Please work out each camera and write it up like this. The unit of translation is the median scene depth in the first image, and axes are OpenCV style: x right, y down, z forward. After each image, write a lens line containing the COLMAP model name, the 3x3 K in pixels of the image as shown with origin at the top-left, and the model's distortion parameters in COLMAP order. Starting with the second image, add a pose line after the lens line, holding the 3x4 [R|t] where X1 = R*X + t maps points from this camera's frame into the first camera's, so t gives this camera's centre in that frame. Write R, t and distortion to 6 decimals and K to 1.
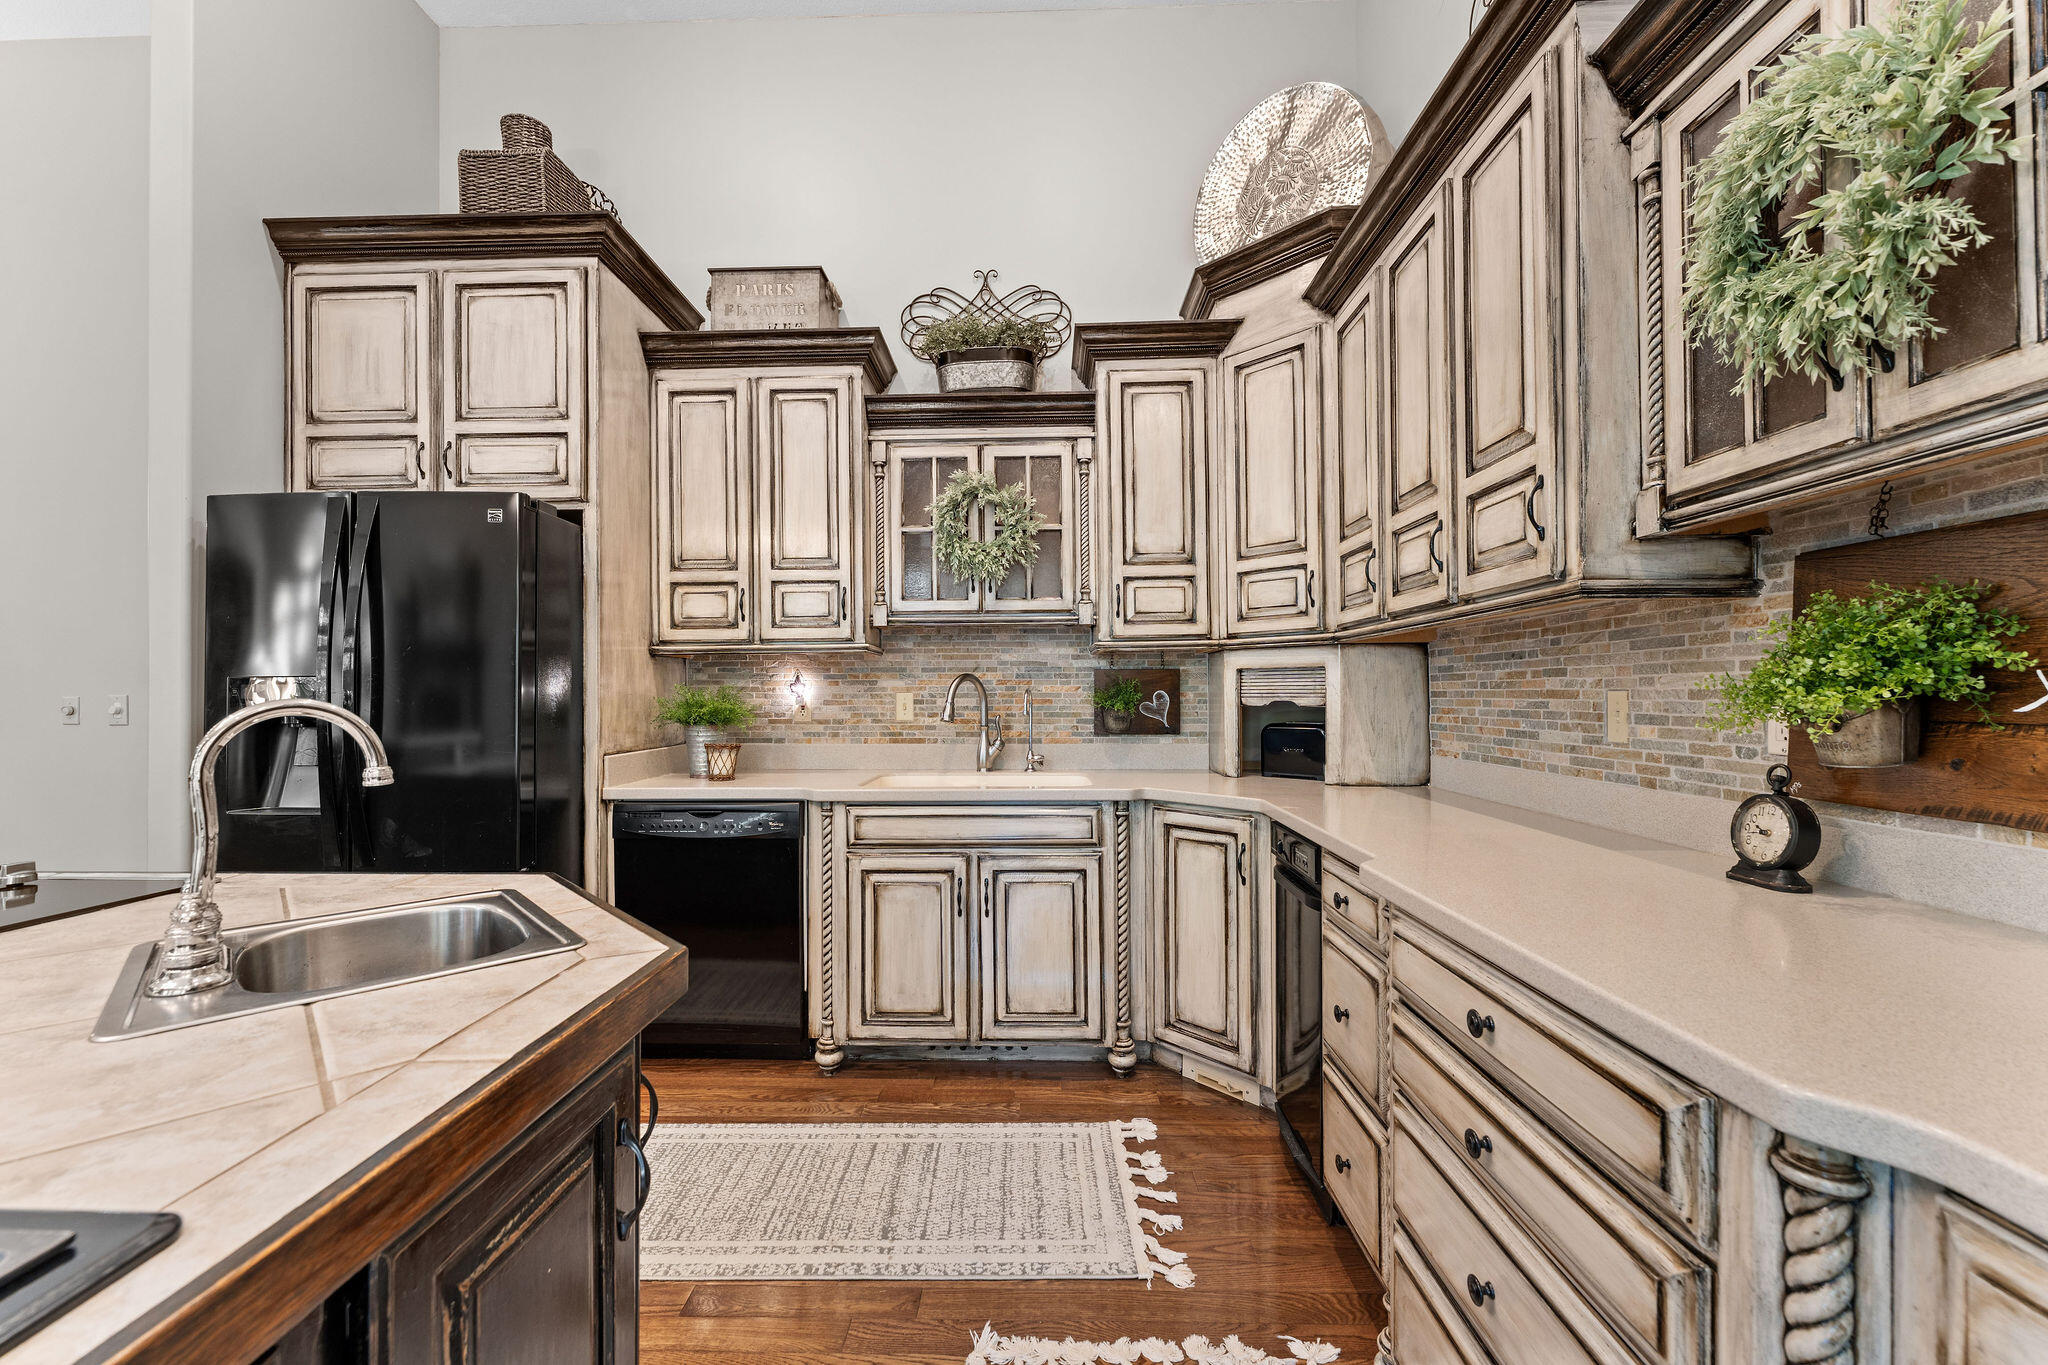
lens RADIAL K [[809.1, 0, 1010.5], [0, 809.1, 692.0], [0, 0, 1]] dist [-0.002189, 0.000396]
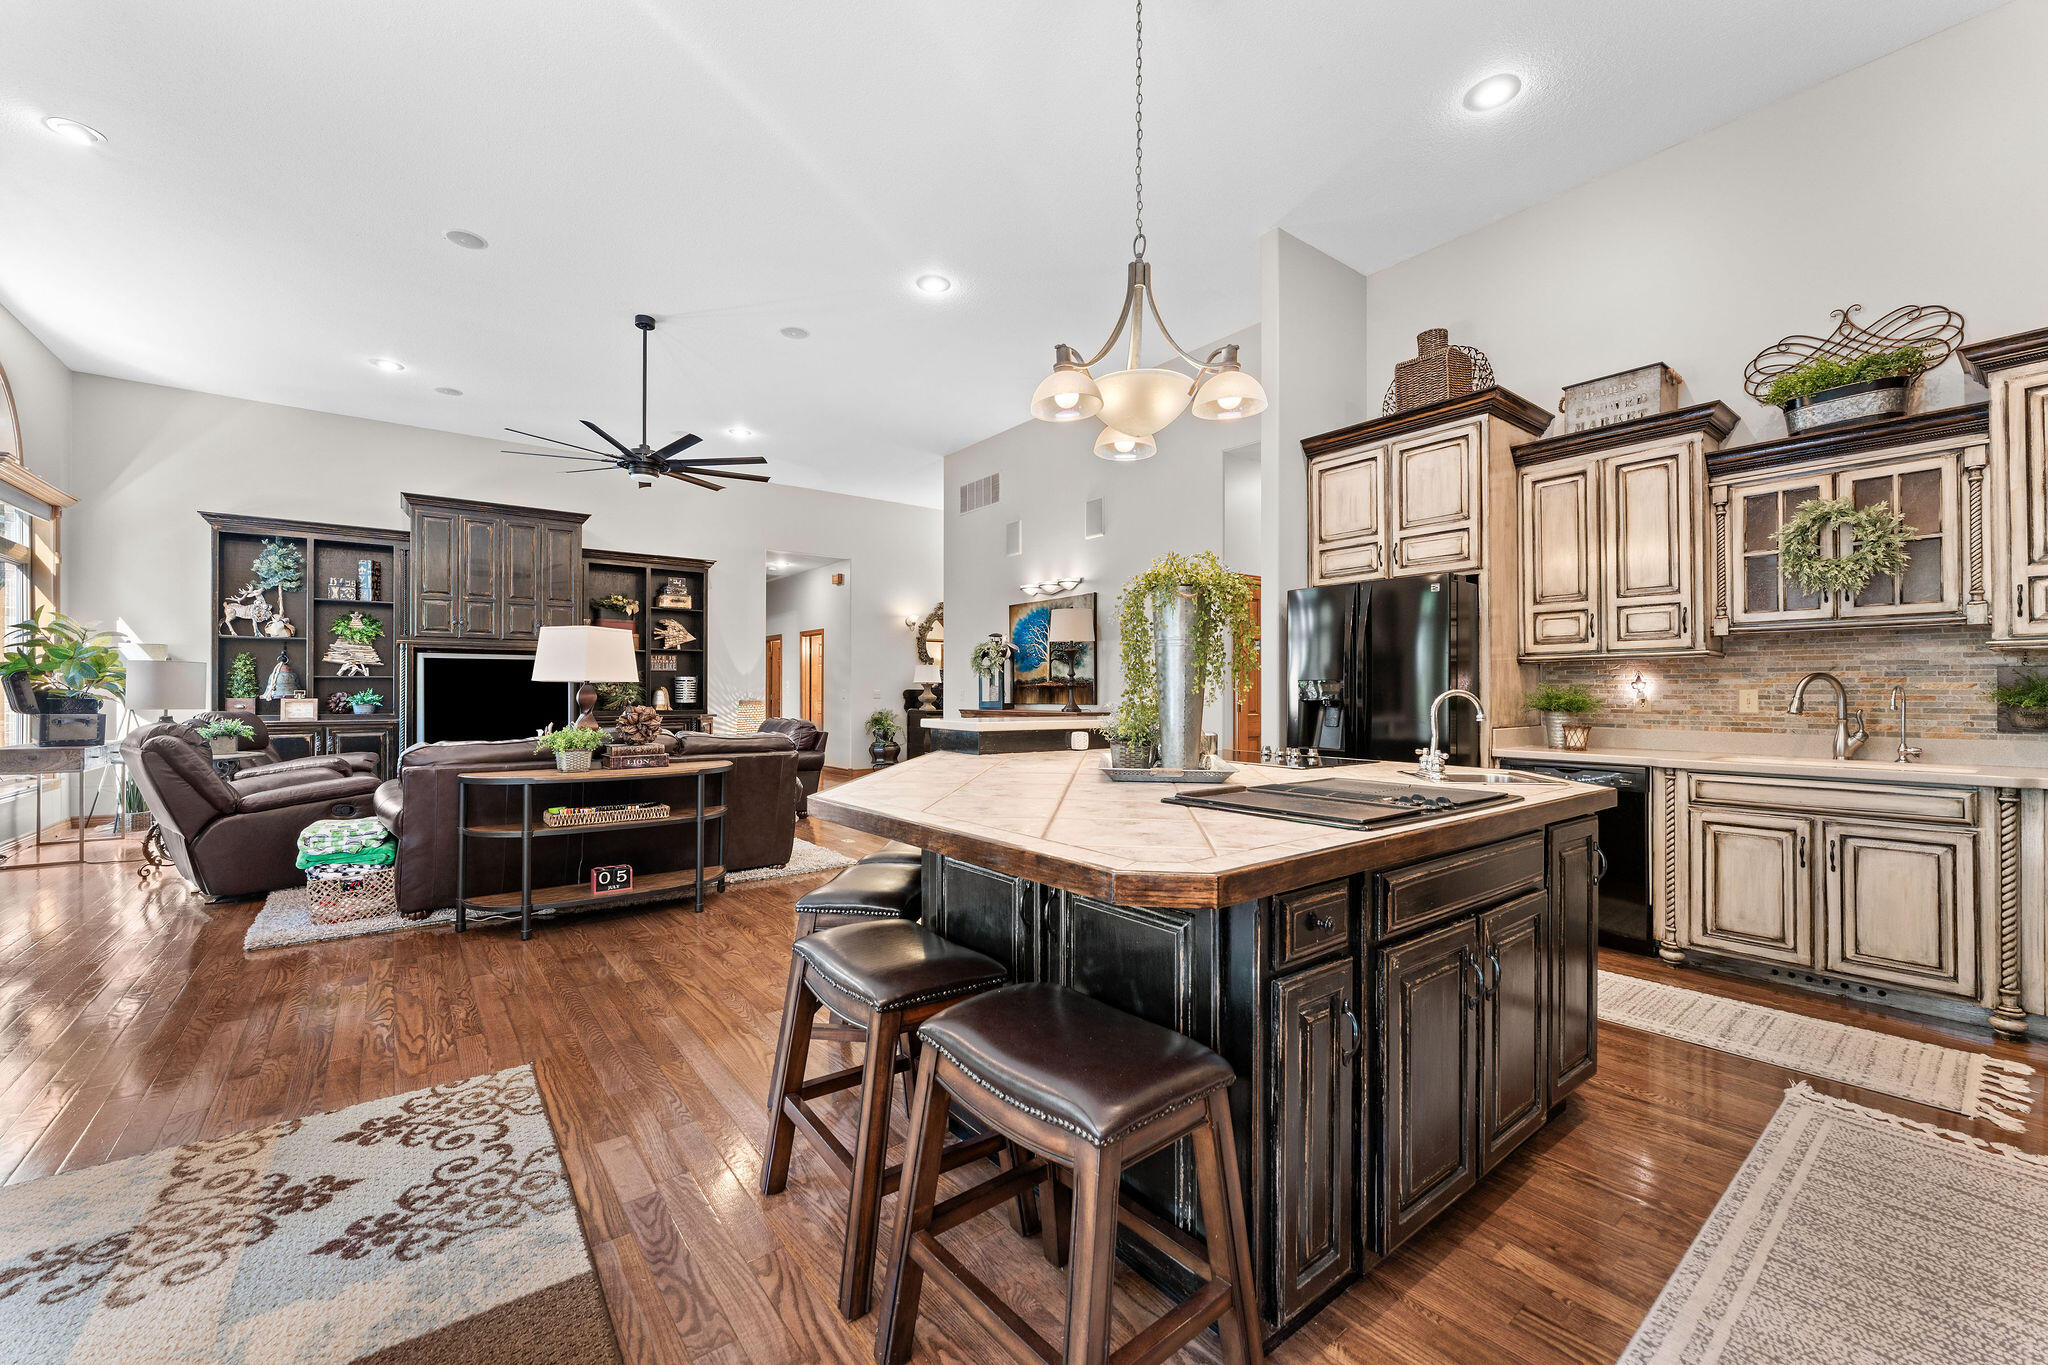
lens RADIAL K [[809.1, 0, 1024.2], [0, 809.1, 686.4], [0, 0, 1]] dist [-0.002189, 0.000396]
pose [[0.639252, -0.000738, -0.768997, 0.112863], [-0.003472, 0.999987, -0.003846, 0.005246], [0.768990, 0.005129, 0.639240, -0.641318]]
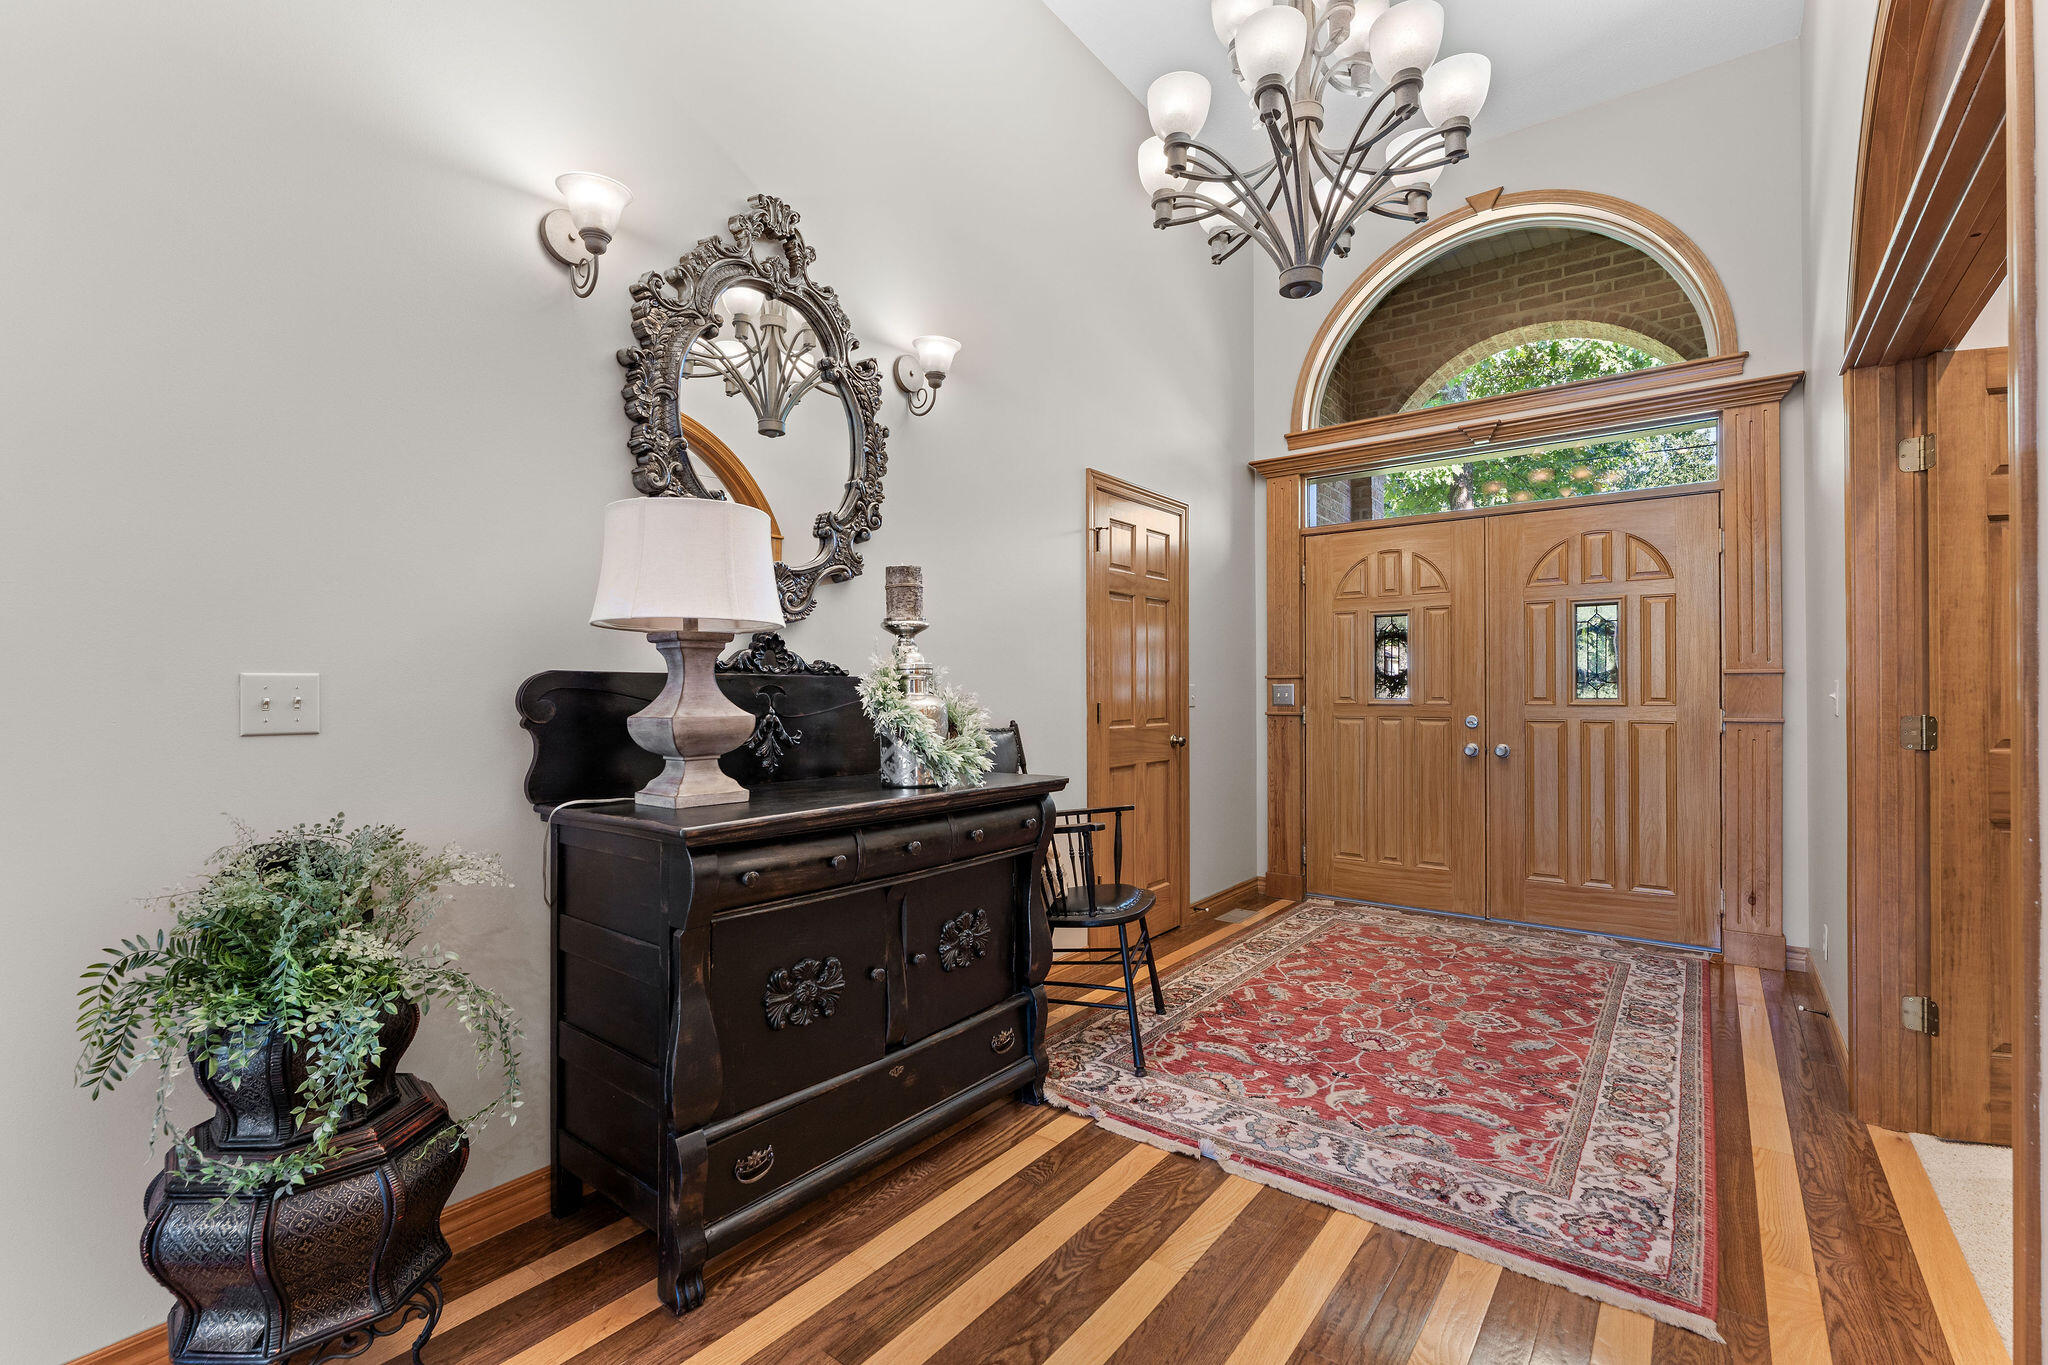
lens RADIAL K [[880.5, 0, 1014.9], [0, 880.5, 689.8], [0, 0, 1]] dist [-0.004526, -0.000308]
pose [[0.807796, -0.001694, -0.589460, -2.756379], [0.003299, 0.999993, 0.001647, 0.020698], [0.589453, -0.003275, 0.807796, 1.205153]]
